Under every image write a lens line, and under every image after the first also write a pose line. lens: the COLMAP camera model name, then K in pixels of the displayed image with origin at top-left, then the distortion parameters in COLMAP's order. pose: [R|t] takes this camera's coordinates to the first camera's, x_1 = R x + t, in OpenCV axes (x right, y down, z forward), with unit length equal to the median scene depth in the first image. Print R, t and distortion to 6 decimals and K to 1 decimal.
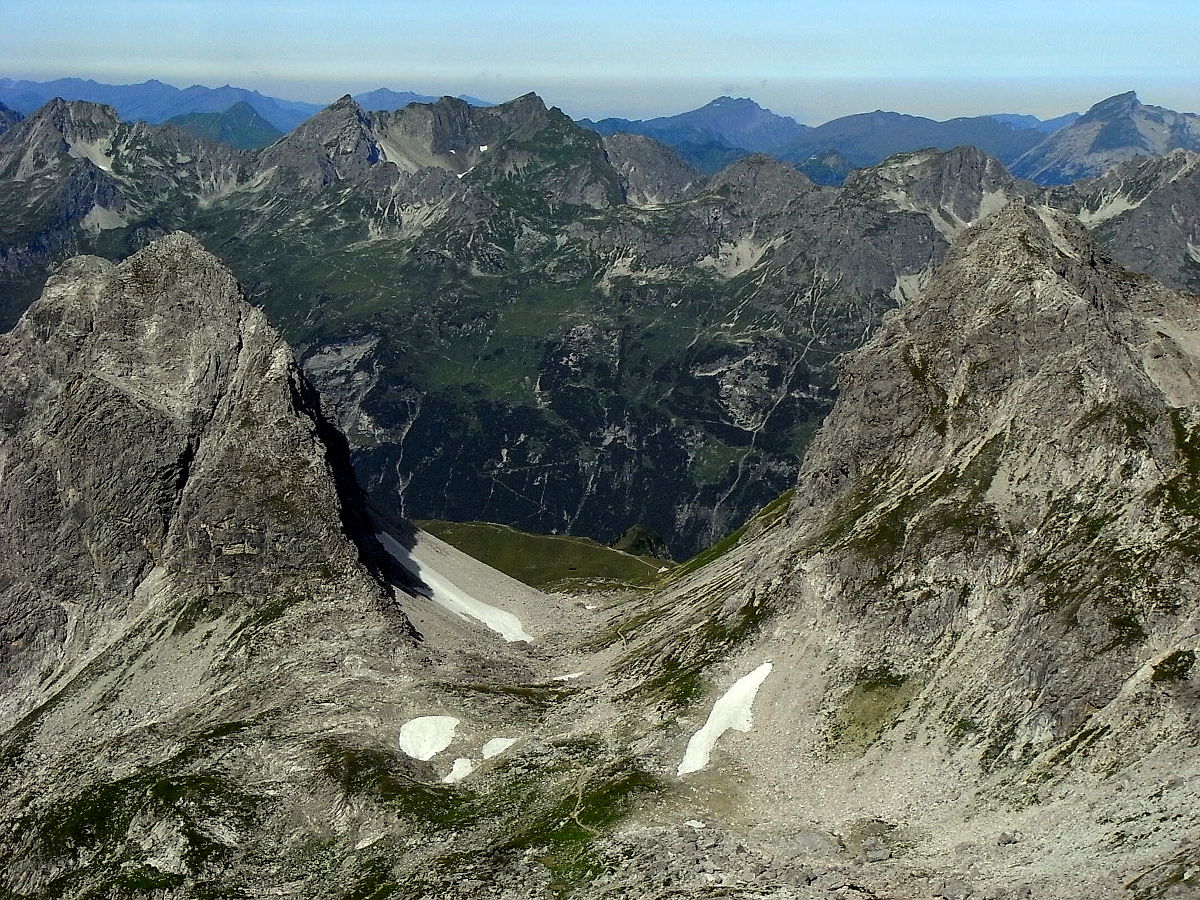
lens RADIAL K [[2229.9, 0, 644.3], [0, 2229.9, 479.4], [0, 0, 1]] dist [0.095199, 0.193289]
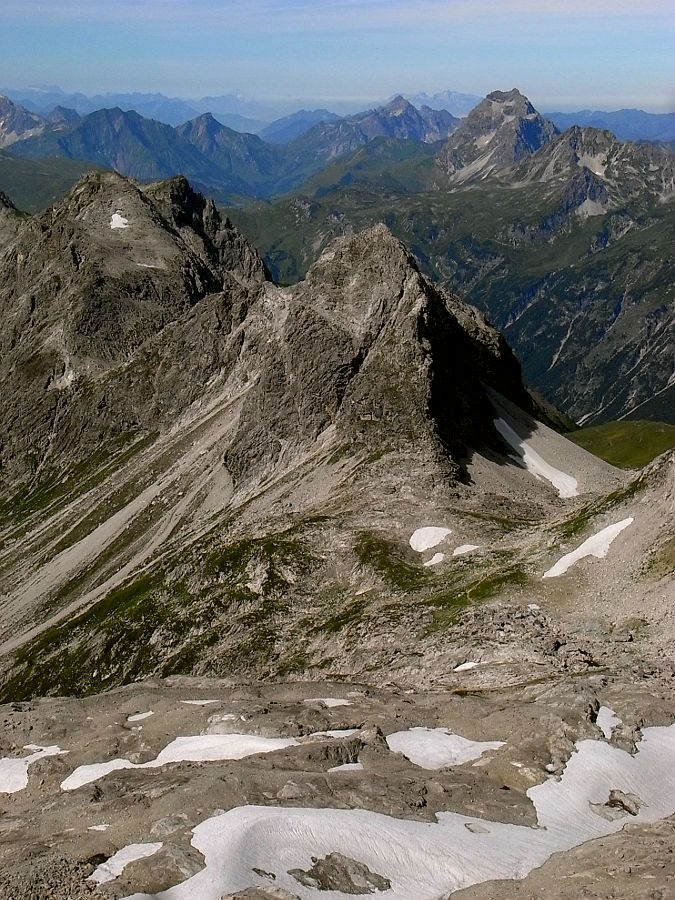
lens RADIAL K [[1546.0, 0, 320.6], [0, 1546.0, 463.5], [0, 0, 1]] dist [0.090979, 0.032081]
pose [[0.904180, 0.103130, -0.414516, 0.273612], [-0.083341, 0.994359, 0.065602, -0.007396], [0.418943, -0.024770, 0.907674, -0.062331]]
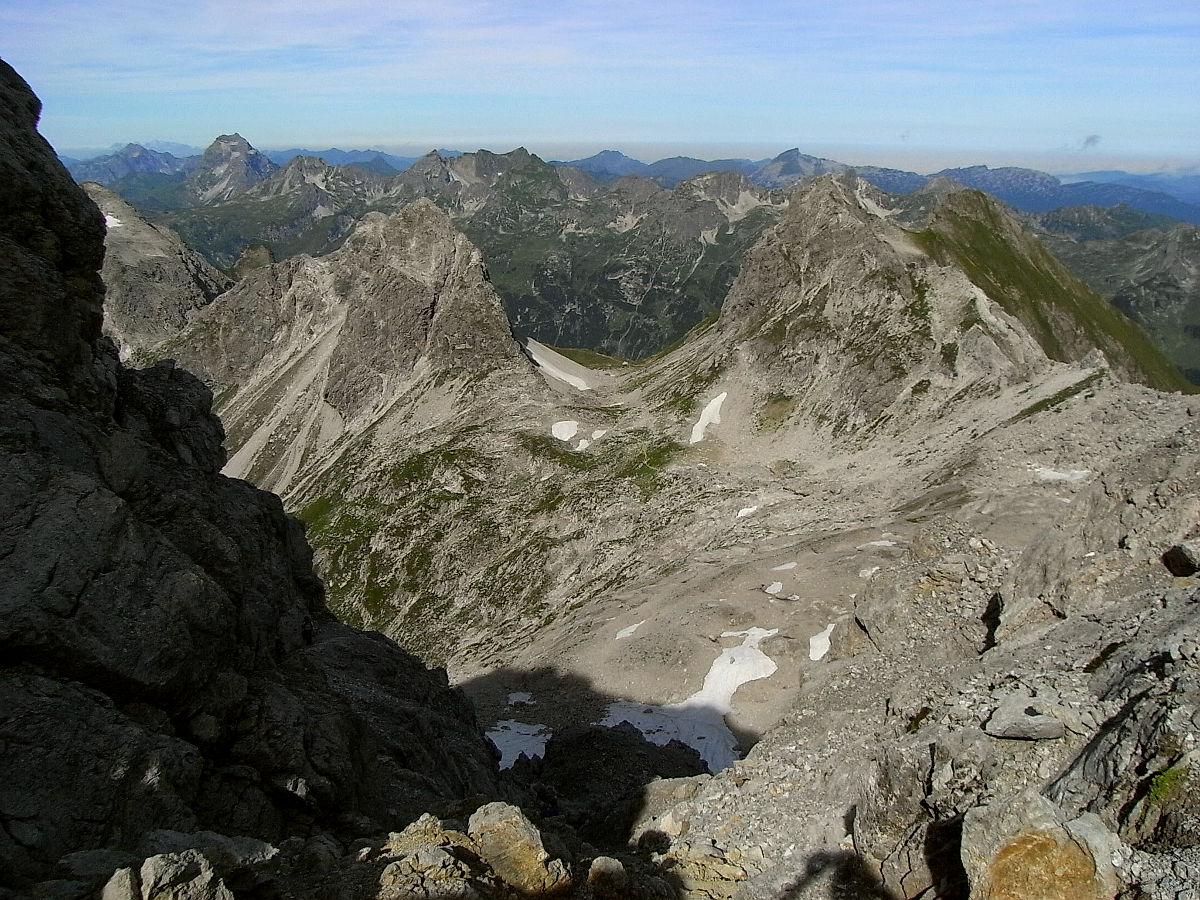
lens RADIAL K [[1042.8, 0, 628.4], [0, 1042.8, 463.0], [0, 0, 1]] dist [-0.154601, 0.150580]
pose [[0.998189, -0.023065, 0.055567, -0.084526], [0.015969, 0.992039, 0.124915, 0.021119], [-0.058006, -0.123801, 0.990610, 0.008024]]
